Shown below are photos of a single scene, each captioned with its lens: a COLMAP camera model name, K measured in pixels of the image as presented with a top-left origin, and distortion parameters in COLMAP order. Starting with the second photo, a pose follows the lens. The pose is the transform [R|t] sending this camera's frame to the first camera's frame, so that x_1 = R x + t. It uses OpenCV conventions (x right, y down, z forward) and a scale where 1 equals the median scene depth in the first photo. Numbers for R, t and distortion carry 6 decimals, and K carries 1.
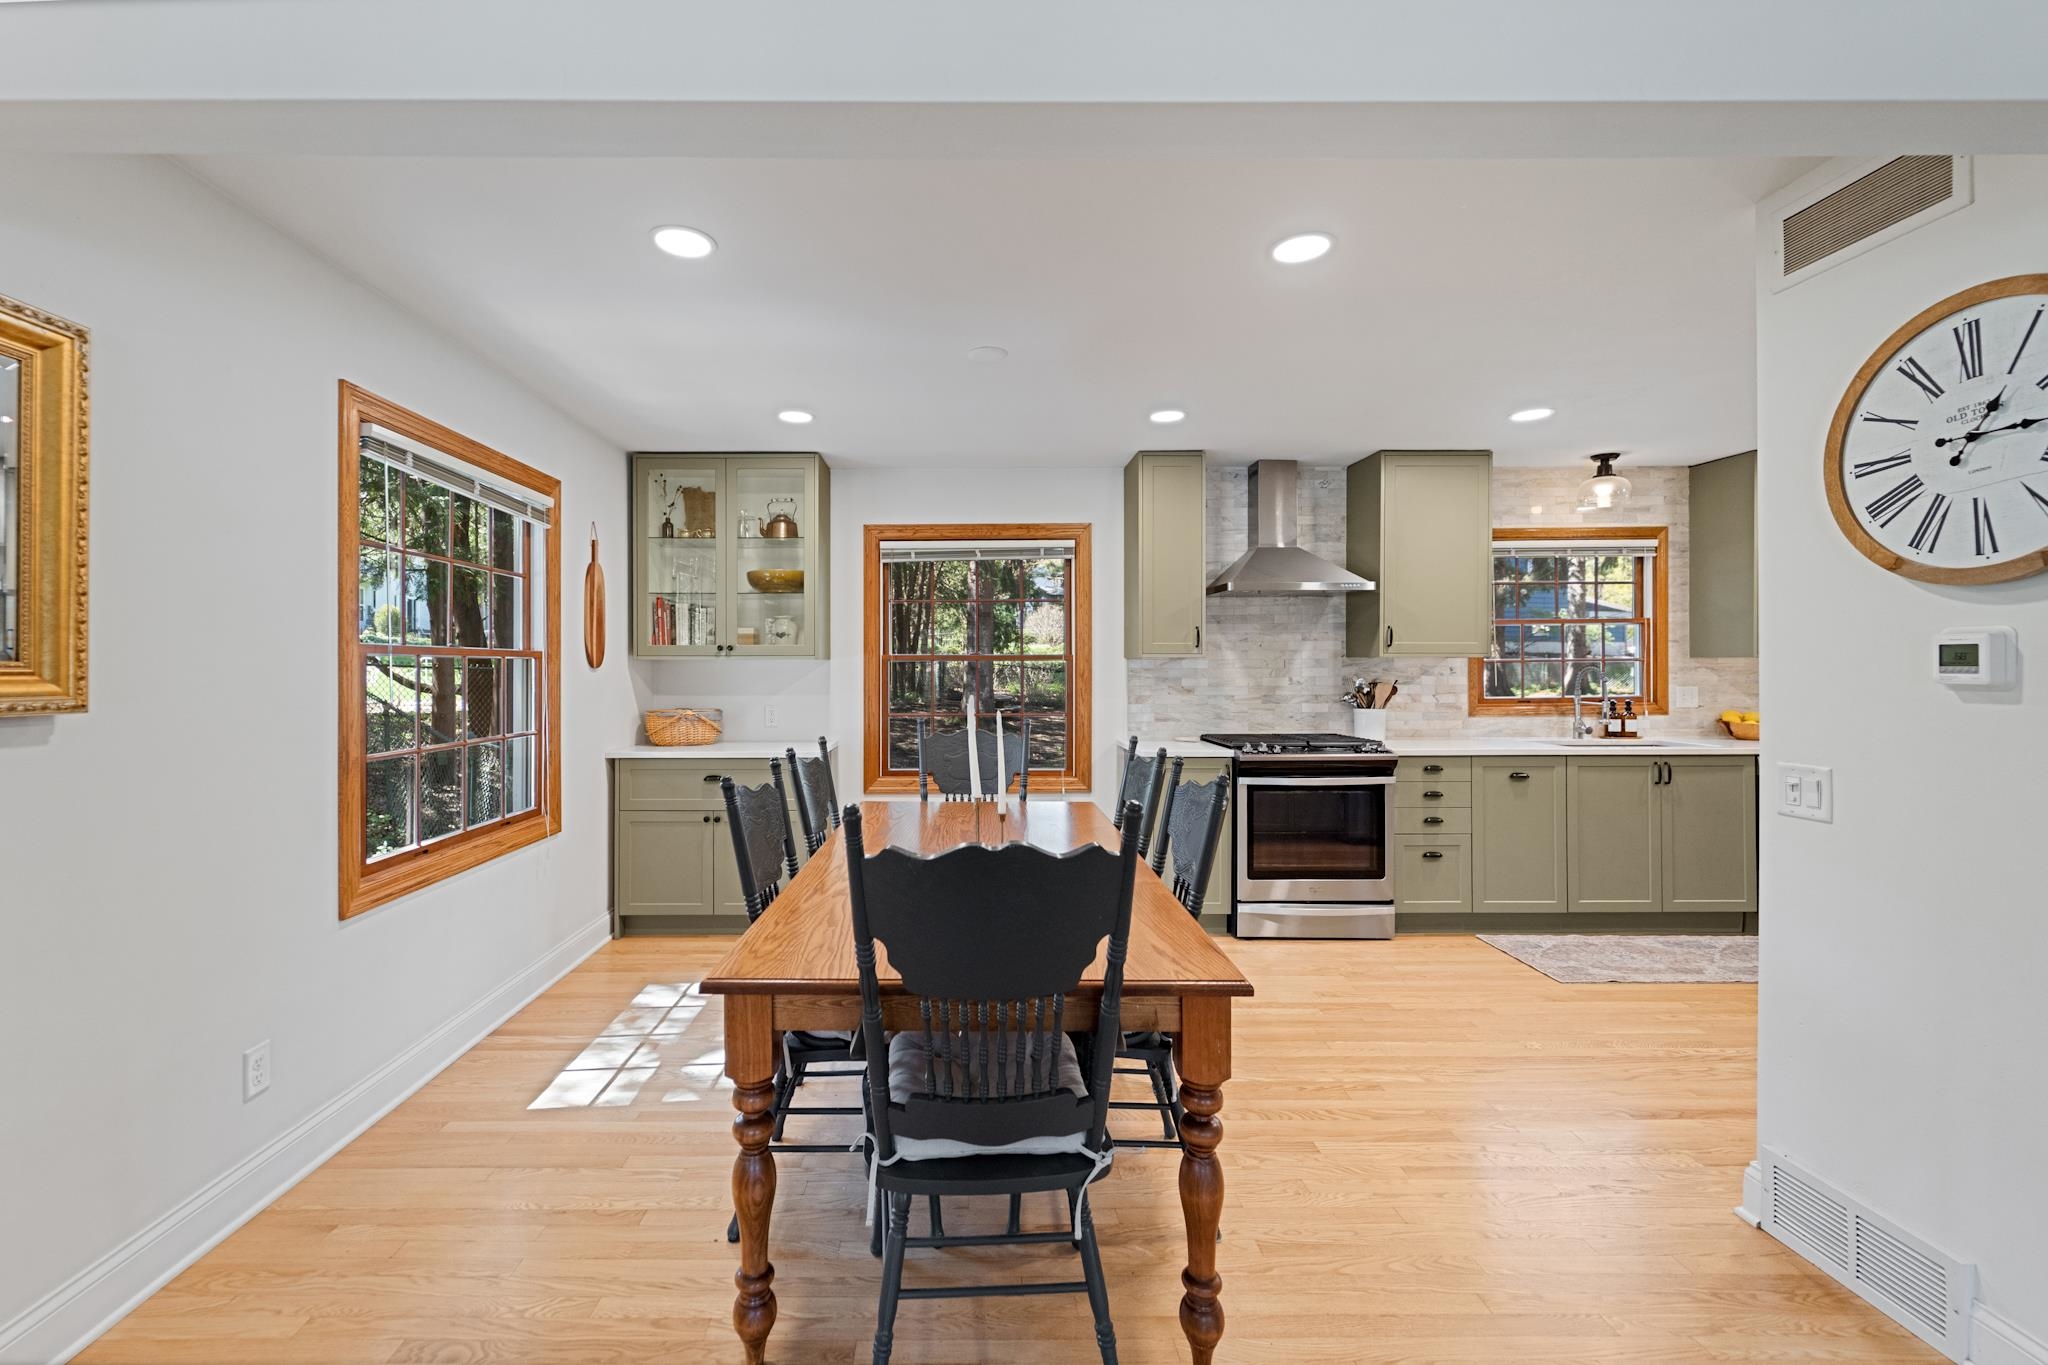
lens RADIAL K [[831.7, 0, 971.7], [0, 831.7, 673.8], [0, 0, 1]] dist [0.002687, -0.001193]
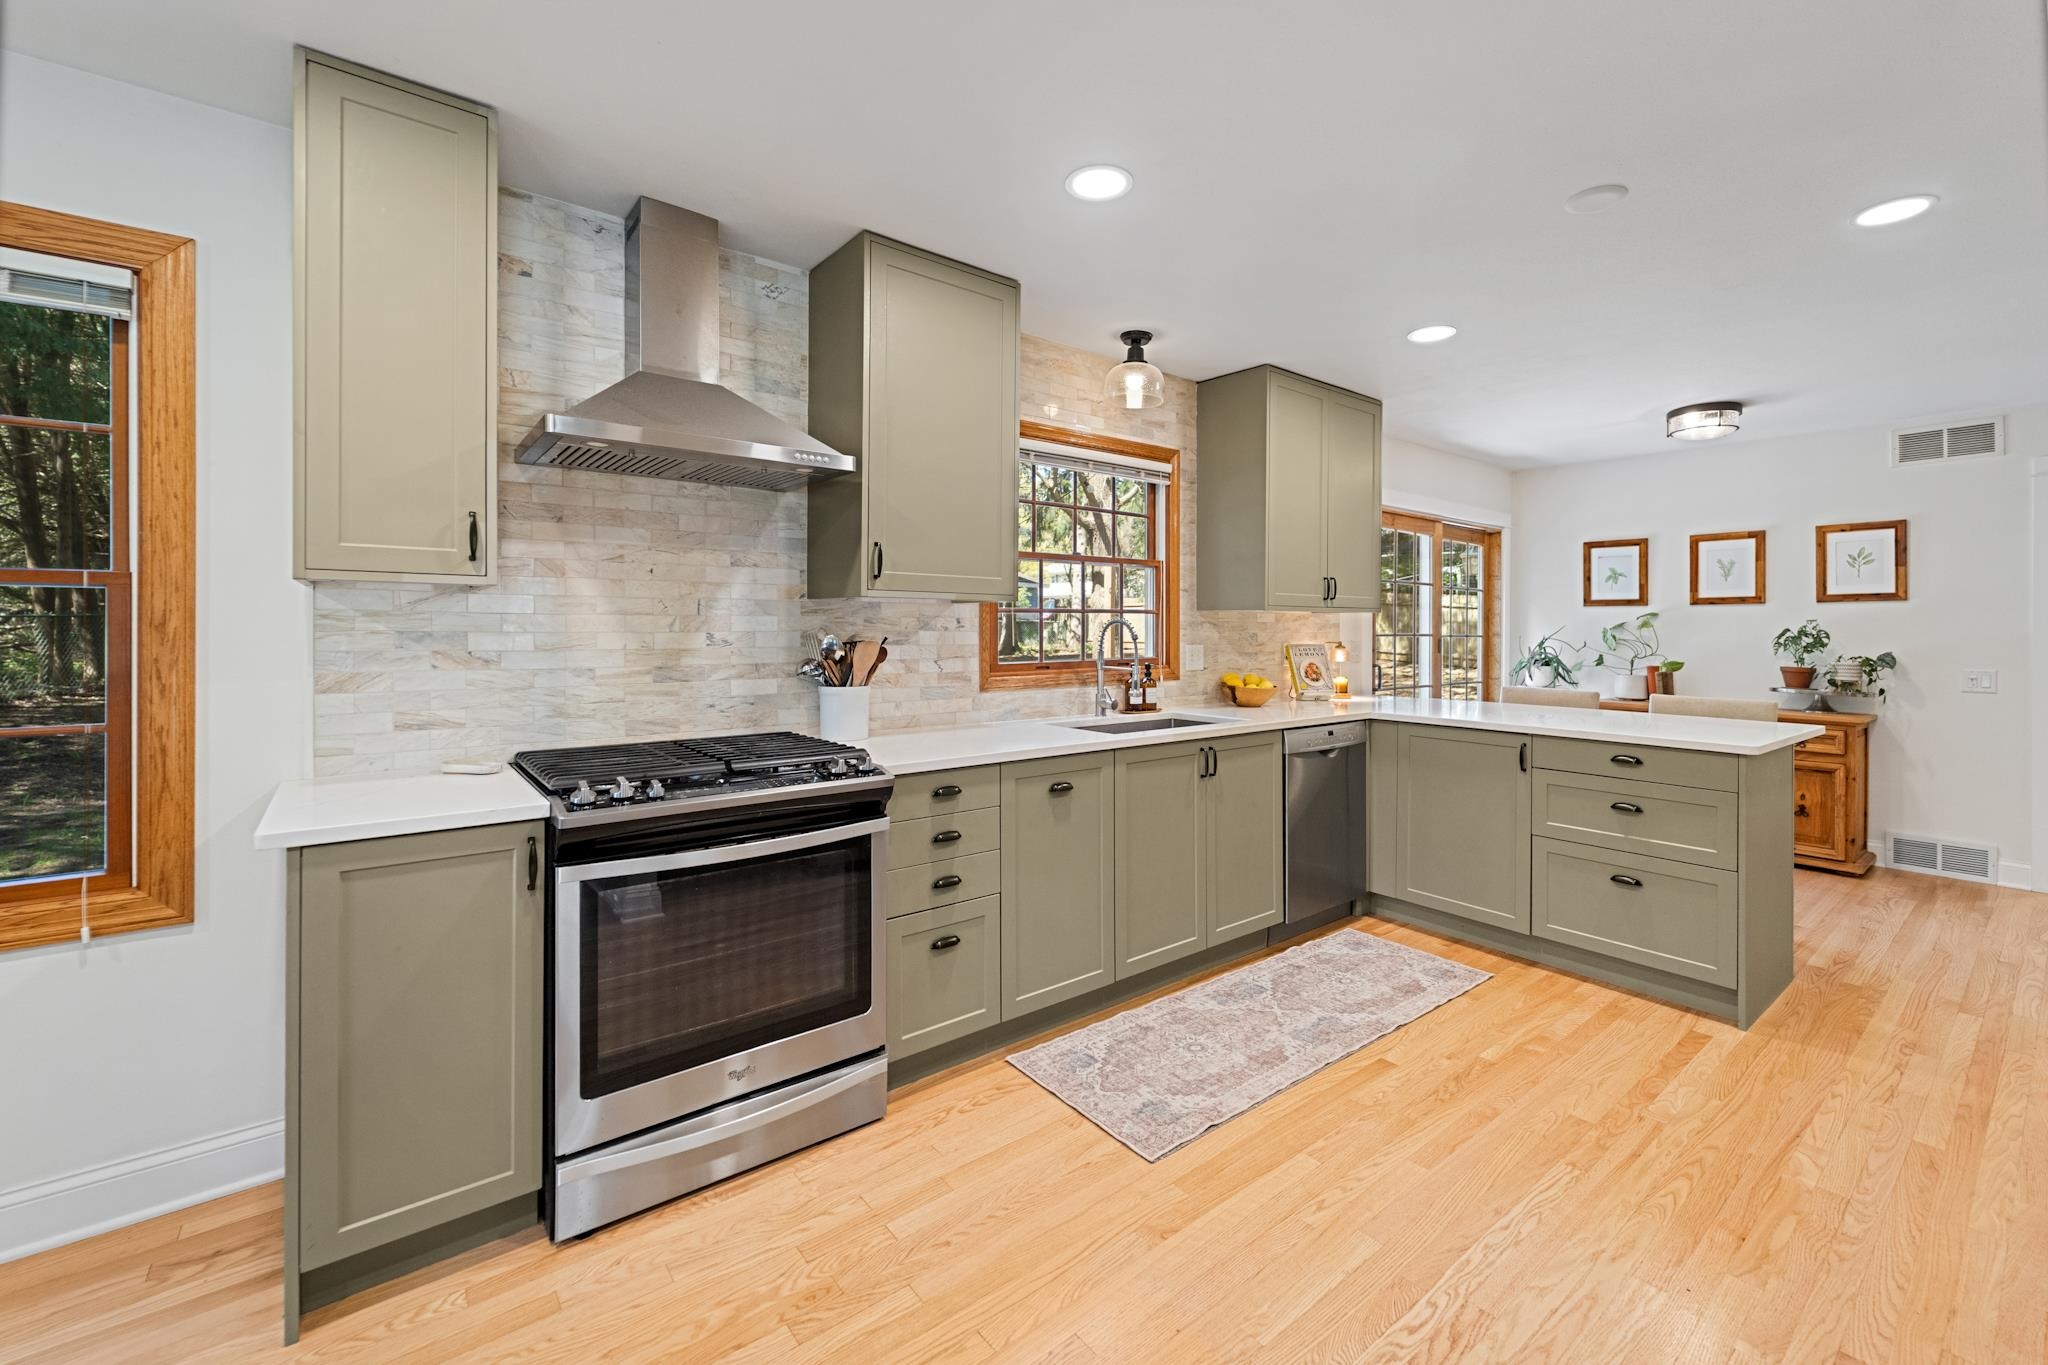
lens RADIAL K [[831.7, 0, 1018.7], [0, 831.7, 633.3], [0, 0, 1]] dist [0.002687, -0.001193]
pose [[0.794985, 0.002573, 0.606623, 0.216030], [-0.000930, 0.999995, -0.003023, 0.006257], [-0.606628, 0.001839, 0.794984, 0.451212]]
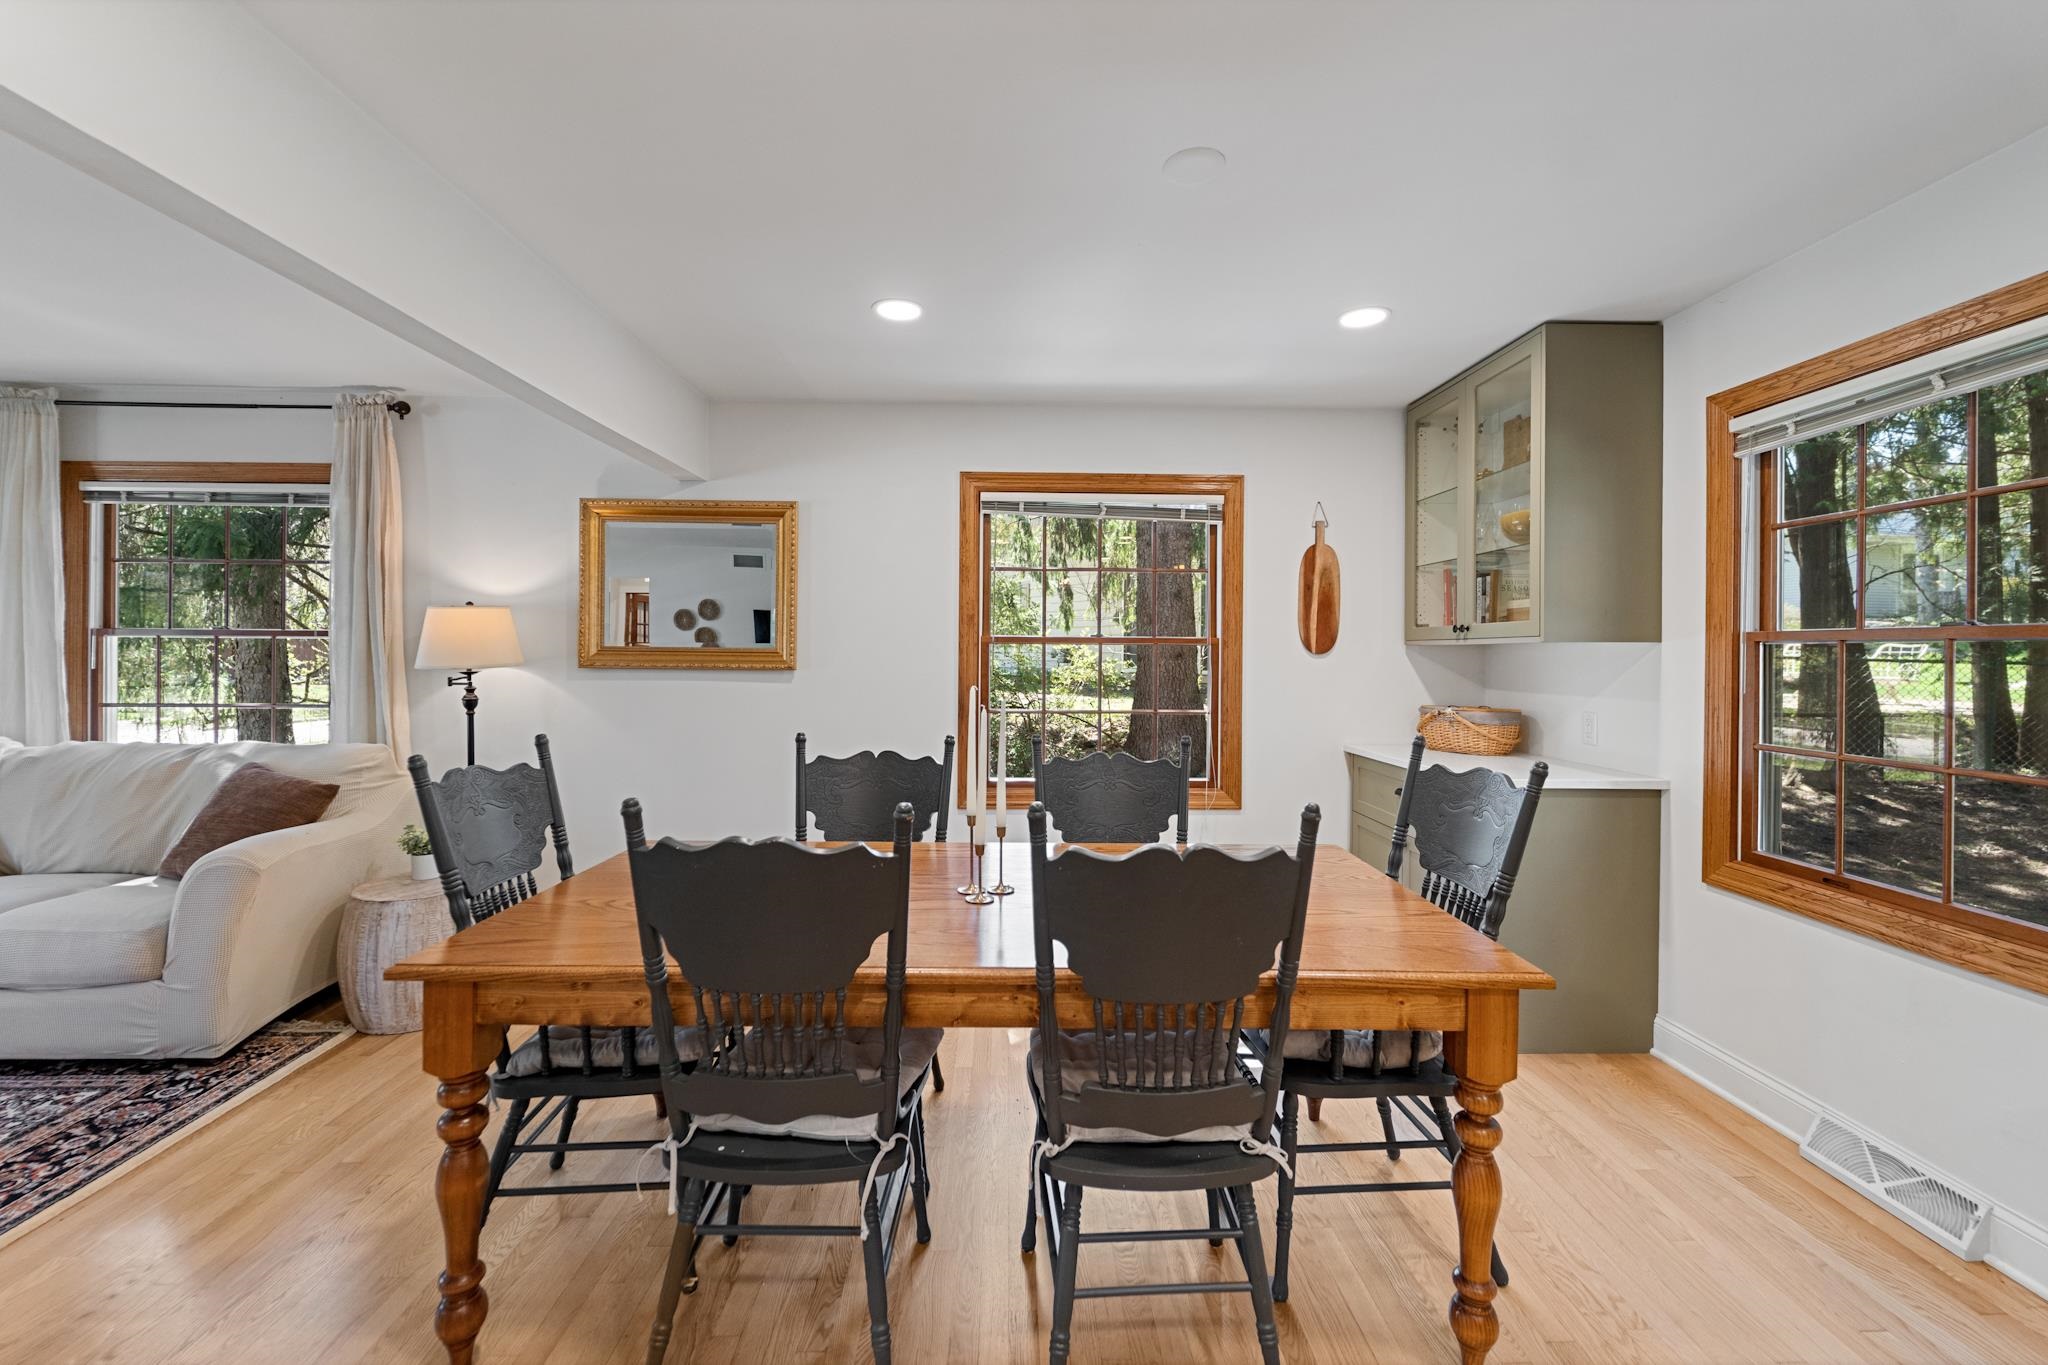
lens RADIAL K [[831.7, 0, 1031.8], [0, 831.7, 648.7], [0, 0, 1]] dist [0.002687, -0.001193]
pose [[0.025635, -0.003383, -0.999666, 0.418641], [-0.012440, 0.999916, -0.003703, -0.004080], [0.999594, 0.012530, 0.025591, 0.543735]]
